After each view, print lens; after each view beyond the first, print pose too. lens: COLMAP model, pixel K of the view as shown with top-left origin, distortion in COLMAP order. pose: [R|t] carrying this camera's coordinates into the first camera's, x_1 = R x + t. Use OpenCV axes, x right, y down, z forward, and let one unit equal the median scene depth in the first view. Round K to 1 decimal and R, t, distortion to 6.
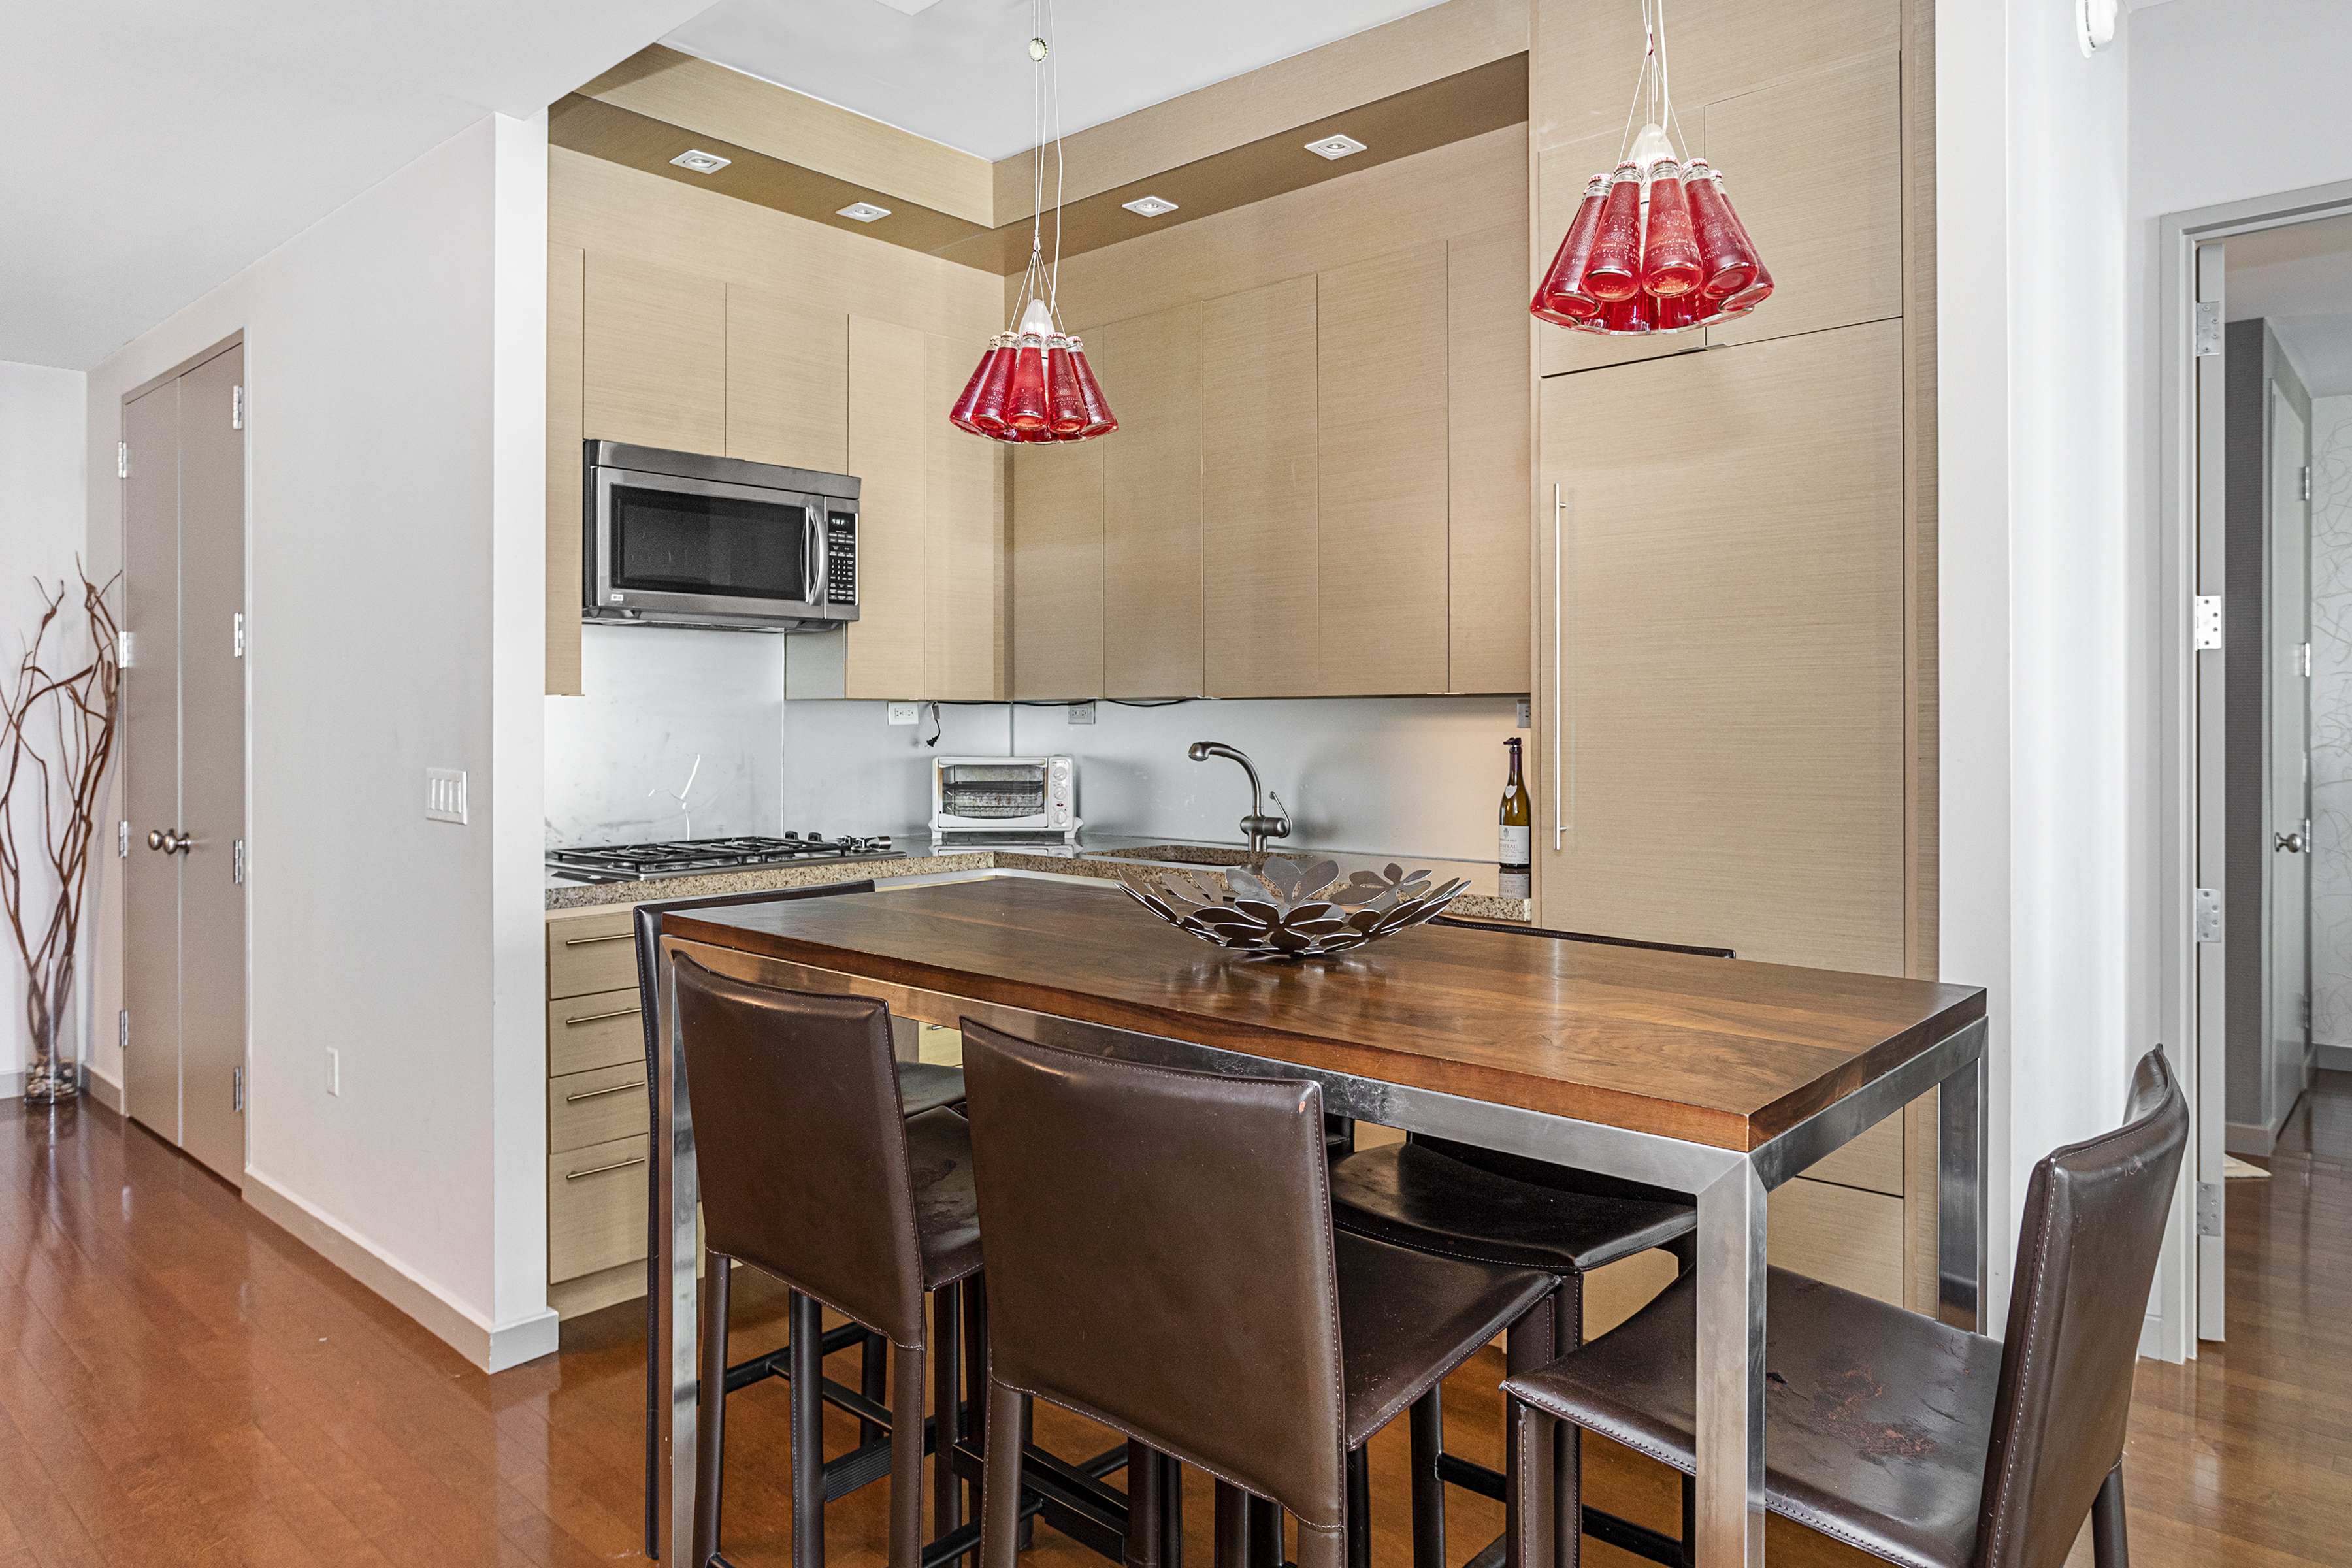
lens RADIAL K [[1527.0, 0, 1174.0], [0, 1527.0, 723.0], [0, 0, 1]] dist [-0.000217, -0.000423]
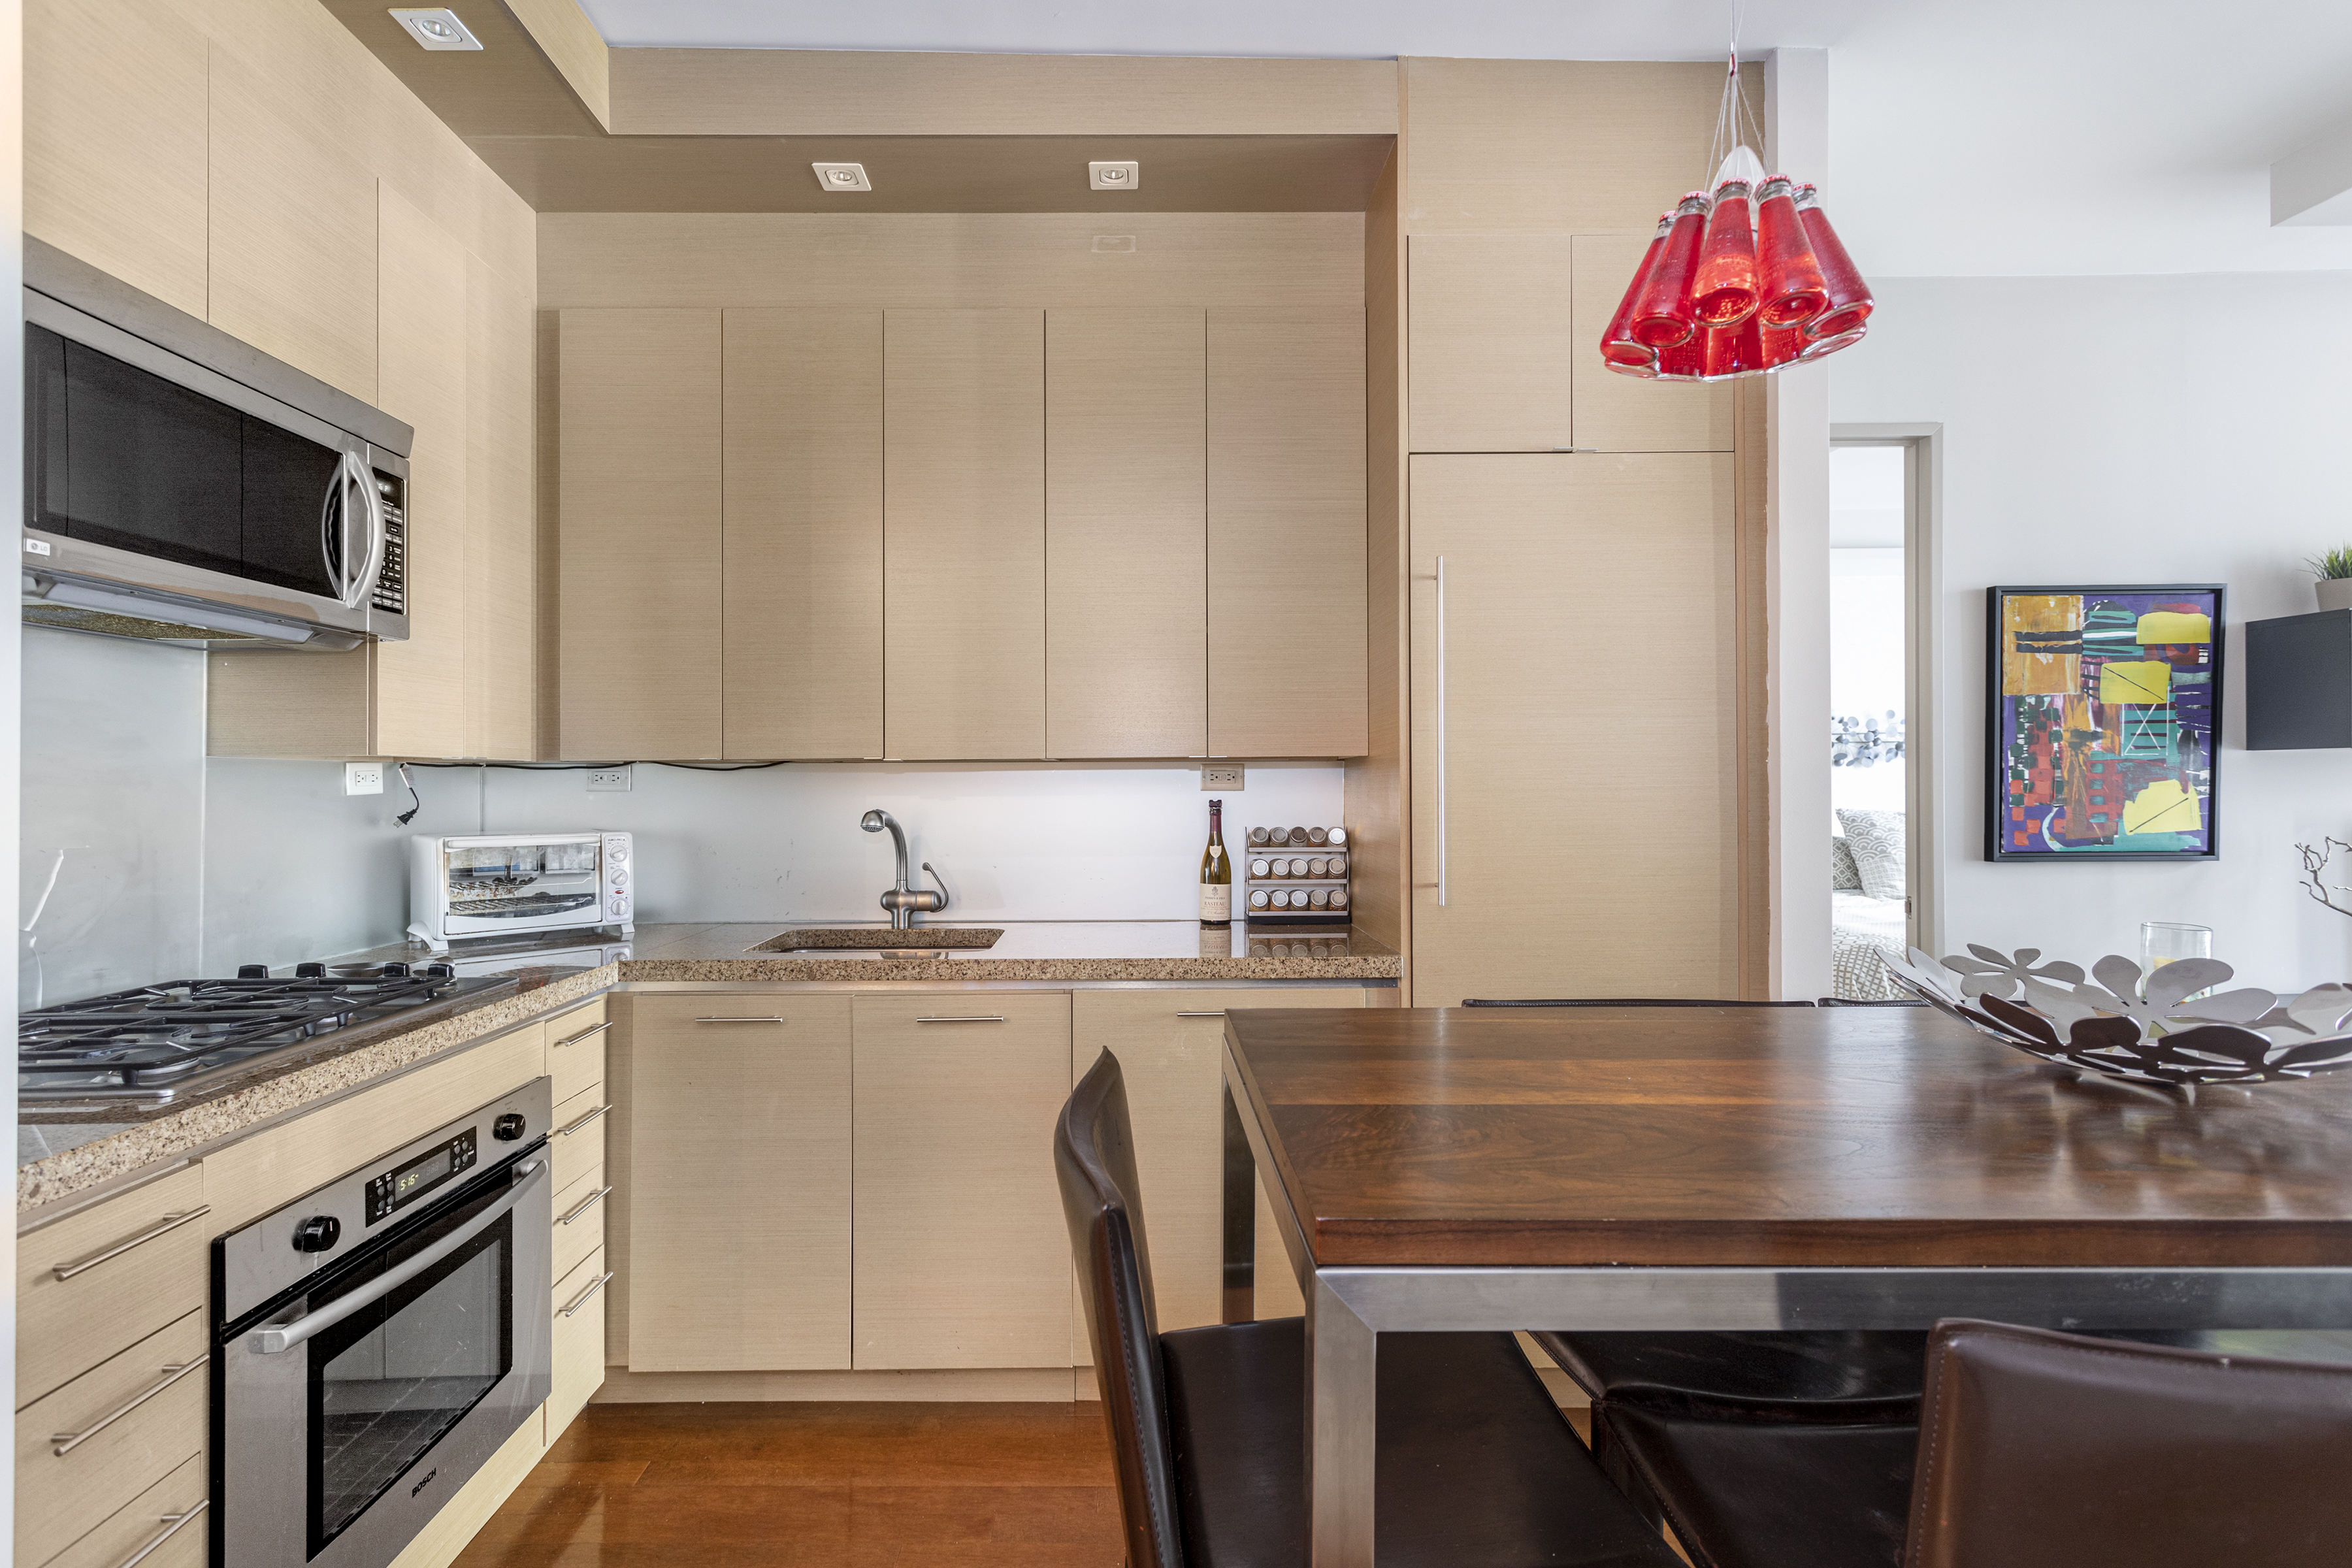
lens RADIAL K [[1108.6, 0, 1176.0], [0, 1108.6, 784.0], [0, 0, 1]] dist [0.000560, 0.000216]
pose [[0.732815, -0.004280, 0.680414, -0.295425], [0.005094, 0.999987, 0.000804, -0.002704], [-0.680409, 0.002877, 0.732827, 0.423233]]
